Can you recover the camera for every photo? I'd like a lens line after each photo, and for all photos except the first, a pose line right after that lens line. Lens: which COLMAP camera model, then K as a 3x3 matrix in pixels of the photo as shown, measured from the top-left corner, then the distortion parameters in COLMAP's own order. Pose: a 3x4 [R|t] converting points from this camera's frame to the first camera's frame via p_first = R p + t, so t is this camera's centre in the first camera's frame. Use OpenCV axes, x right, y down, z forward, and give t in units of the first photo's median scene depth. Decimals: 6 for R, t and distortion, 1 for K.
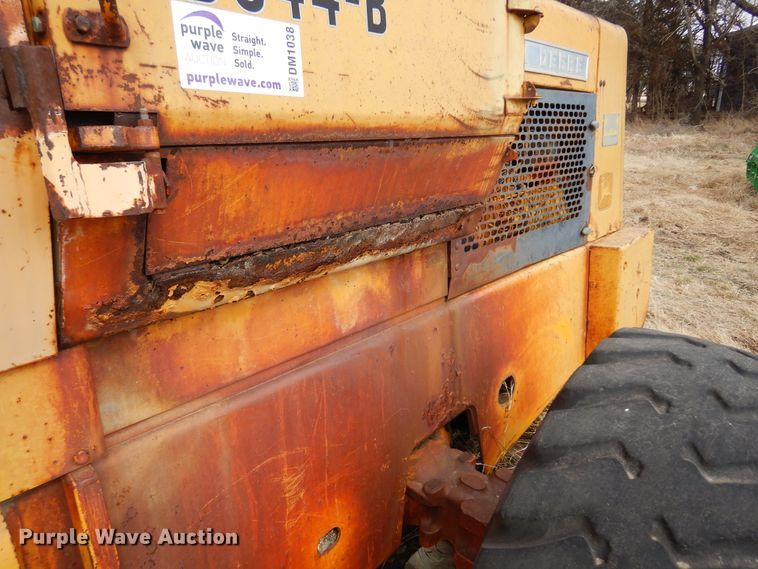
lens RADIAL K [[561.9, 0, 379.0], [0, 561.9, 284.5], [0, 0, 1]] dist [0.029380, -0.000571]
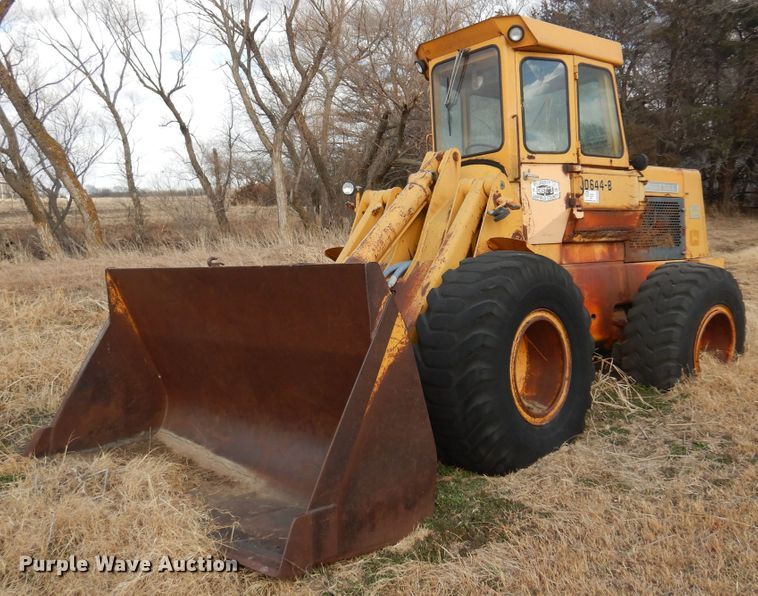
lens RADIAL K [[707.2, 0, 379.0], [0, 707.2, 298.0], [0, 0, 1]] dist [-0.054778, -0.005310]
pose [[0.978607, 0.004277, -0.205694, -0.477675], [-0.040306, 0.984396, -0.171289, 1.096555], [0.201751, 0.175915, 0.963509, -3.489966]]
